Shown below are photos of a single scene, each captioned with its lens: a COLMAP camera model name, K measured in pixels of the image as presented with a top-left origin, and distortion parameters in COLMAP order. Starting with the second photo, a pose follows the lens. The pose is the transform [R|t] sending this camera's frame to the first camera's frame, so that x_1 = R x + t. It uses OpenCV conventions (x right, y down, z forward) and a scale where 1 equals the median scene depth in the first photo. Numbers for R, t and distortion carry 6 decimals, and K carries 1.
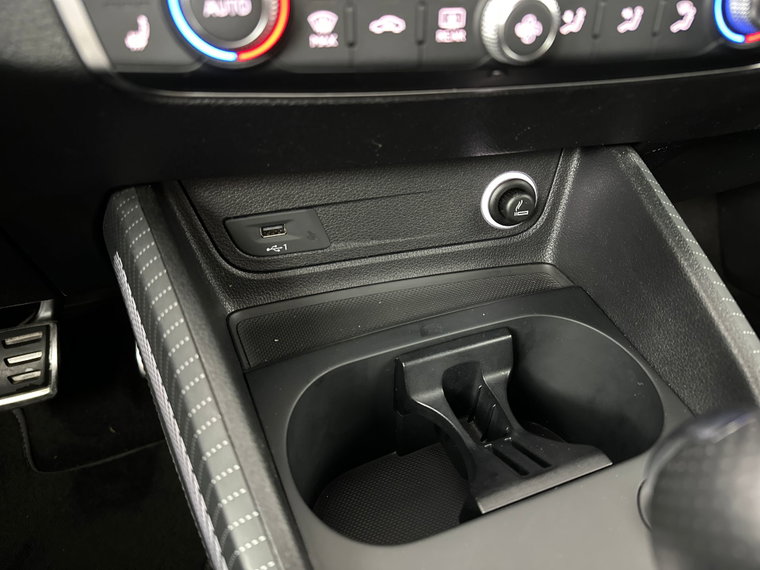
lens RADIAL K [[532.1, 0, 380.8], [0, 532.1, 284.1], [0, 0, 1]] dist [0.033534, -0.049758]
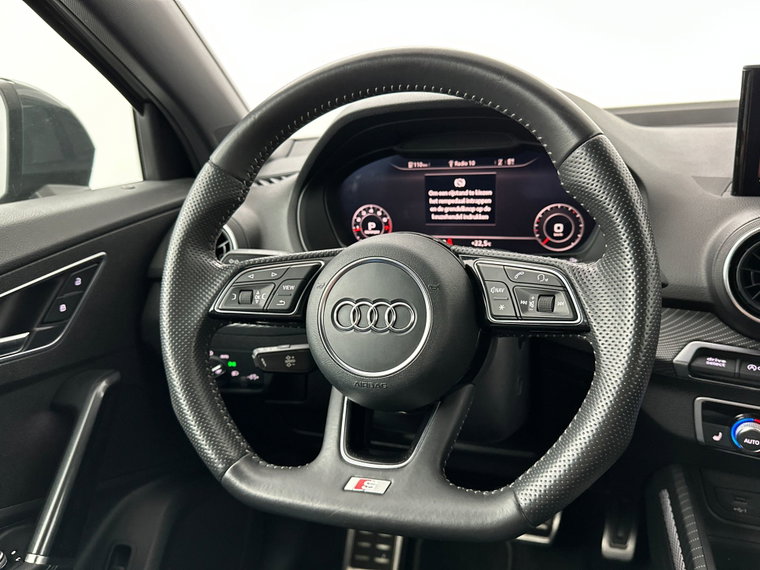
lens RADIAL K [[630.5, 0, 396.0], [0, 630.5, 286.3], [0, 0, 1]] dist [0.025795, -0.031098]
pose [[0.771582, 0.138914, -0.620778, 0.145819], [-0.324579, 0.925247, -0.196382, 0.035179], [0.547093, 0.353016, 0.758992, -1.643916]]
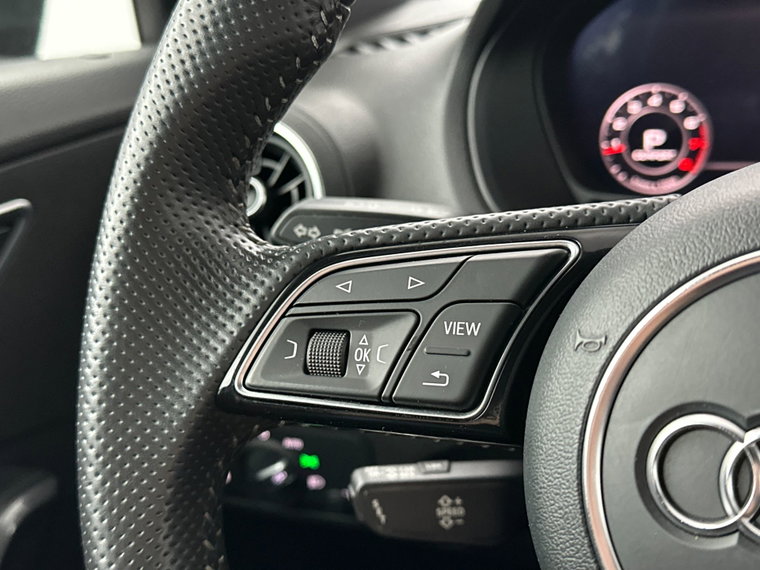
lens RADIAL K [[945.1, 0, 373.1], [0, 945.1, 316.1], [0, 0, 1]] dist [0.112930, 0.000000]
pose [[0.614495, 0.208365, -0.760907, -0.584798], [-0.379917, 0.923446, -0.053941, -0.141419], [0.691418, 0.322228, 0.646615, -1.070012]]
